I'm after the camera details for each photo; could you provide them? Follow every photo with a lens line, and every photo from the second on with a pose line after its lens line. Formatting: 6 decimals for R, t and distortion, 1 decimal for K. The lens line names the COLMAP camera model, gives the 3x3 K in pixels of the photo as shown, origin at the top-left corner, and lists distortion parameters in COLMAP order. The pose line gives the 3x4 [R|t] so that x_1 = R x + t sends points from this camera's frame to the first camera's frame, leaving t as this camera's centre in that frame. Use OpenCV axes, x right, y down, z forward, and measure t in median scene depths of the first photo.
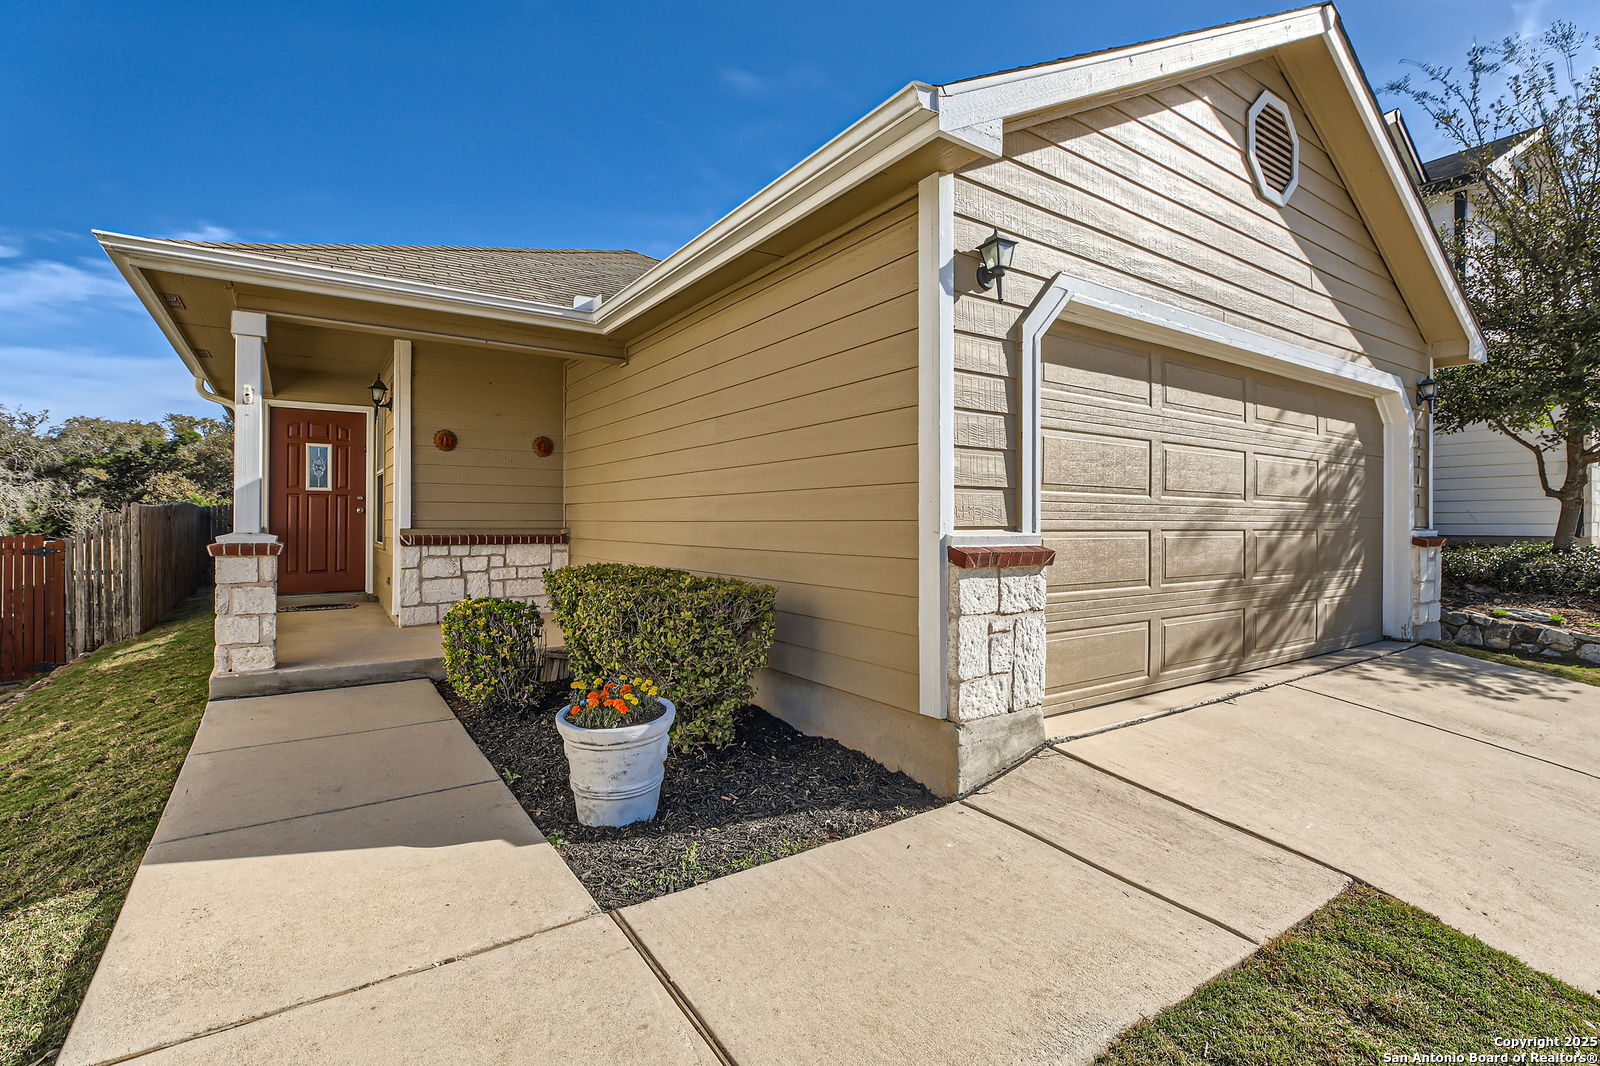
lens RADIAL K [[740.9, 0, 800.0], [0, 740.9, 533.0], [0, 0, 1]] dist [-0.000489, -0.000035]
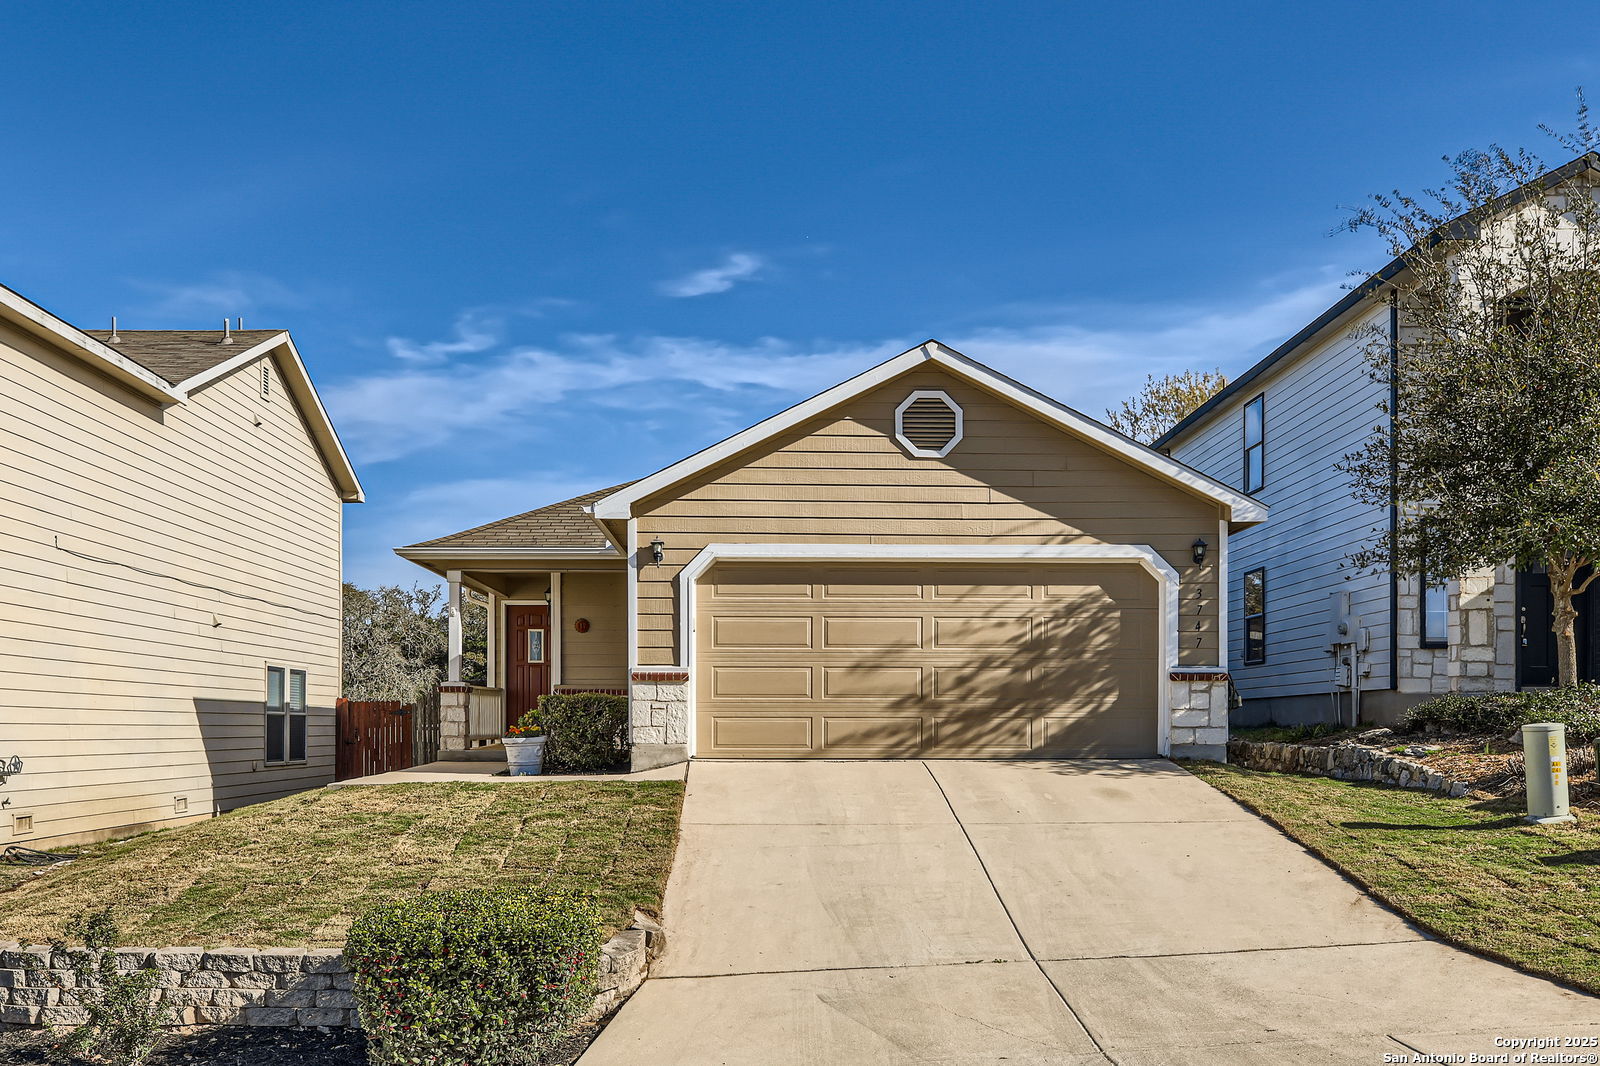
lens RADIAL K [[1419.8, 0, 802.1], [0, 1419.8, 728.5], [0, 0, 1]] dist [-0.002264, 0.006061]
pose [[0.850954, -0.004086, -0.525224, 2.001416], [-0.002467, 0.999928, -0.011777, 0.164395], [0.525234, 0.011317, 0.850882, -1.713131]]
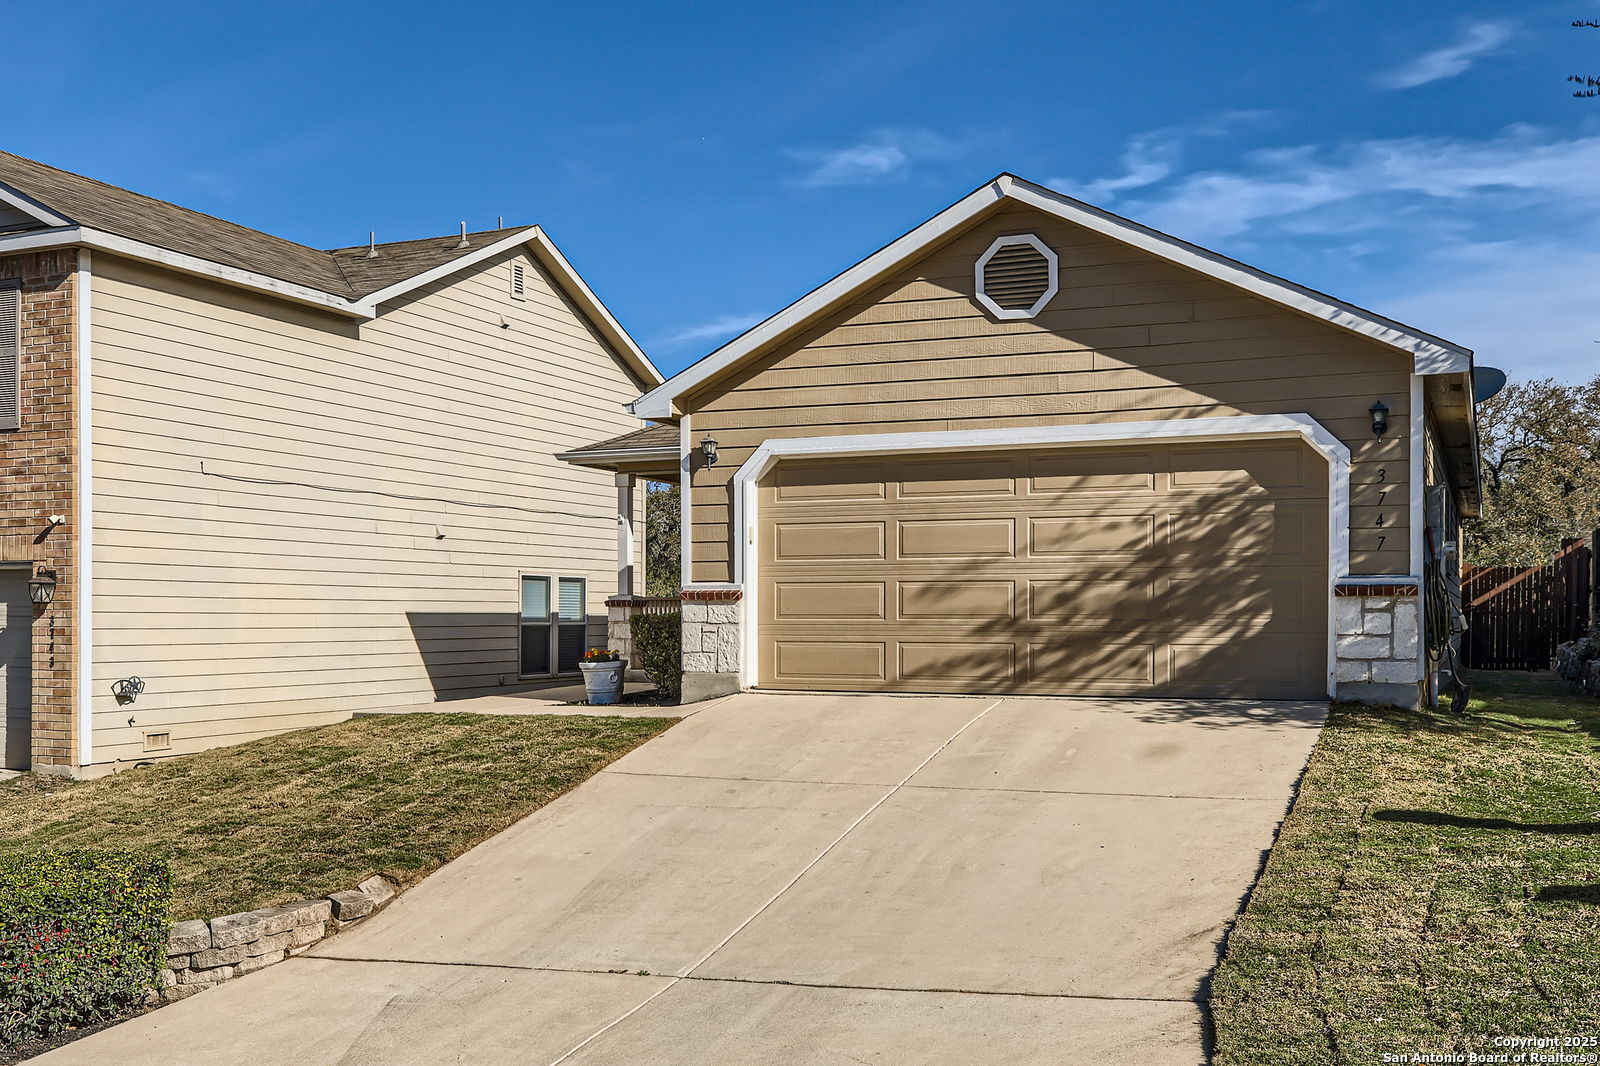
lens RADIAL K [[1630.7, 0, 800.3], [0, 1630.7, 633.5], [0, 0, 1]] dist [-0.015479, 0.023734]
pose [[0.538765, 0.005687, -0.842437, 2.790465], [-0.007967, 0.999967, 0.001656, 0.085092], [0.842418, 0.005820, 0.538793, -0.806392]]
